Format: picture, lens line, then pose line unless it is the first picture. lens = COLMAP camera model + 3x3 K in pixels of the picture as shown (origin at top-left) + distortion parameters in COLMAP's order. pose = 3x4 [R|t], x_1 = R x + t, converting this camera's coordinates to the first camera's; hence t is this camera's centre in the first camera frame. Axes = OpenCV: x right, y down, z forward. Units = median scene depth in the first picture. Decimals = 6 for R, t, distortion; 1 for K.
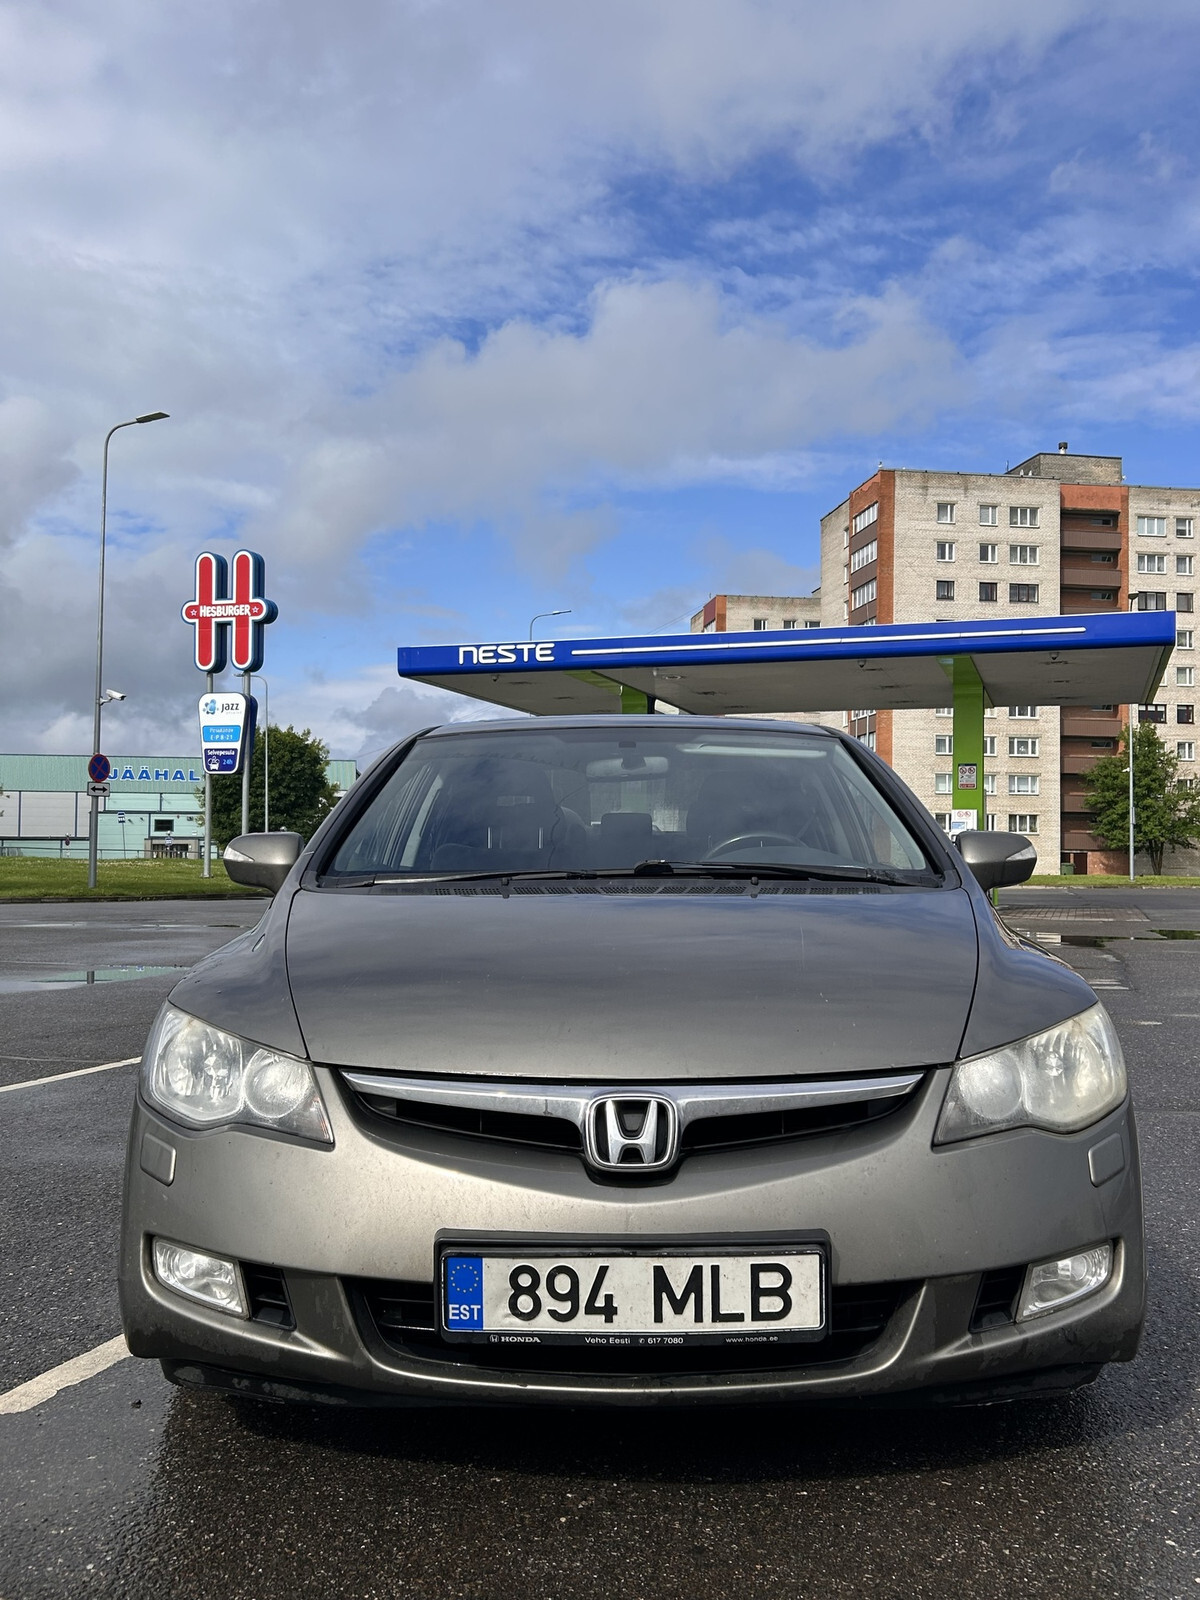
lens RADIAL K [[1461.0, 0, 600.0], [0, 1461.0, 800.0], [0, 0, 1]] dist [0.057246, -0.067792]
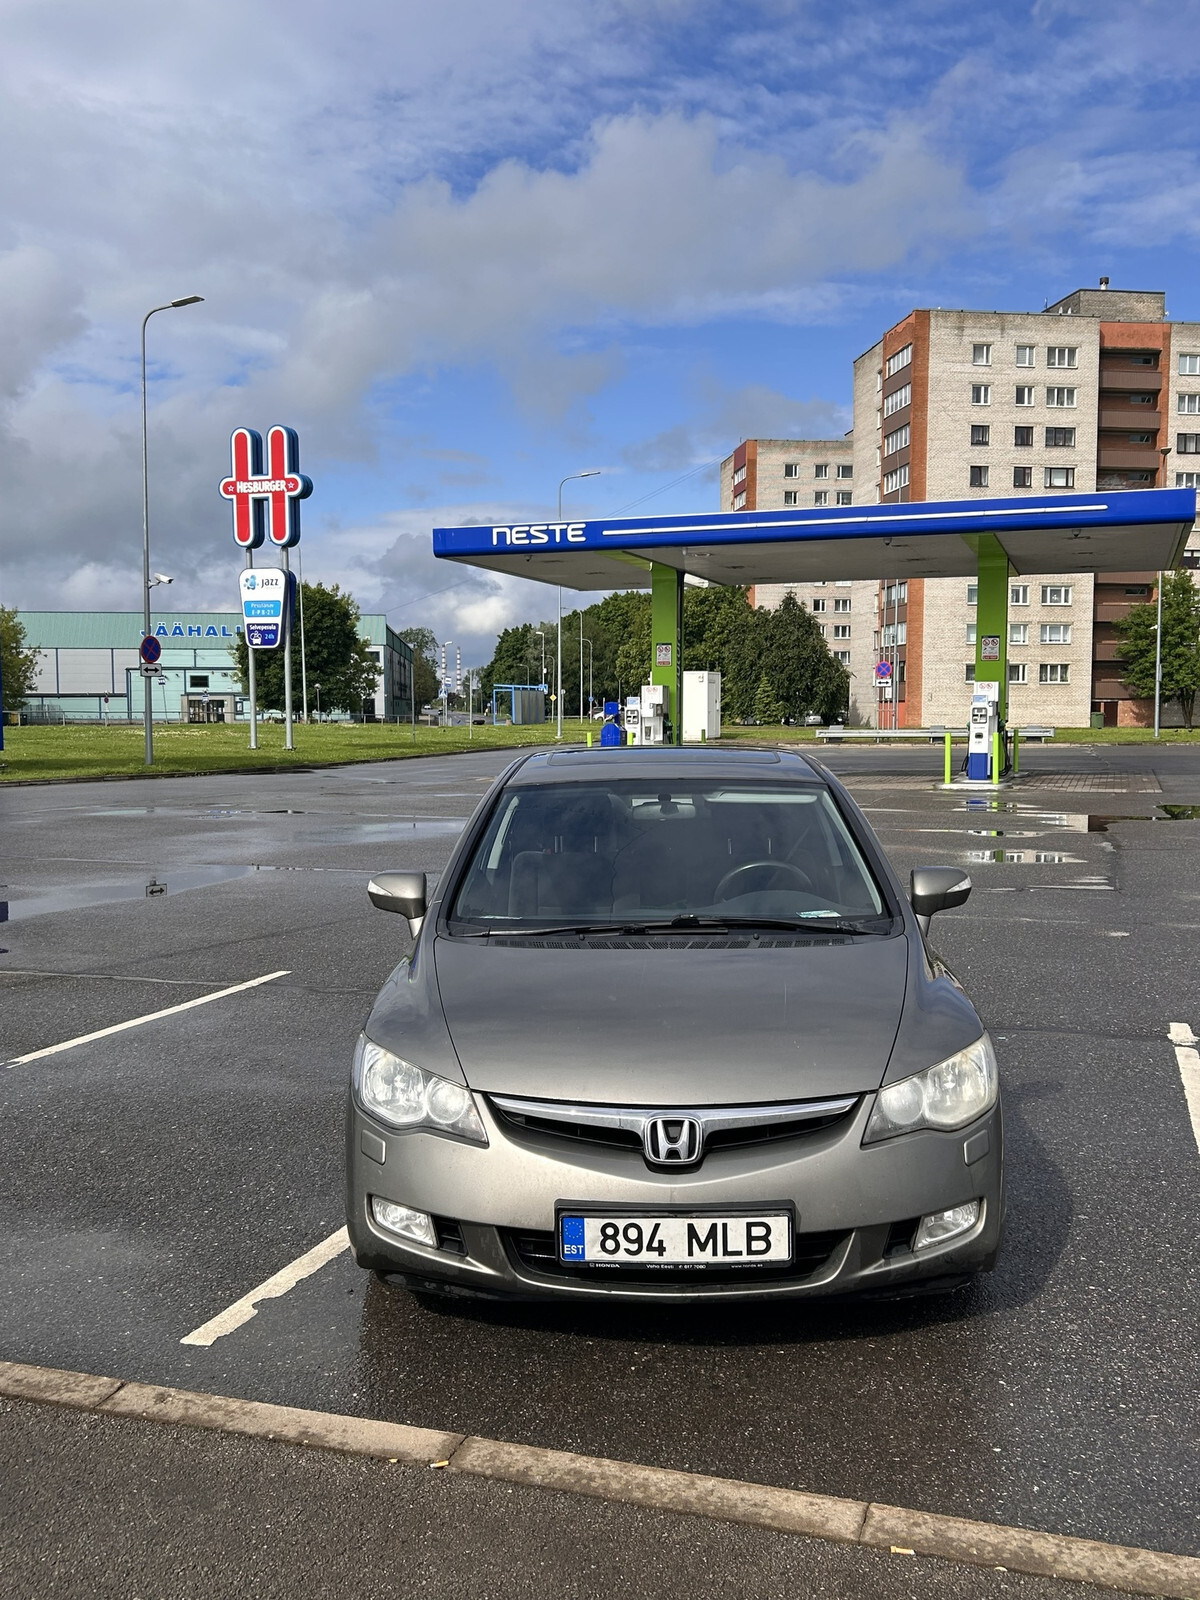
lens RADIAL K [[1450.8, 0, 591.8], [0, 1450.8, 796.9], [0, 0, 1]] dist [0.132733, -0.314682]
pose [[0.999613, -0.008540, -0.026480, -0.016469], [0.011190, 0.994764, 0.101580, -0.230334], [0.025474, -0.101837, 0.994475, -0.416479]]
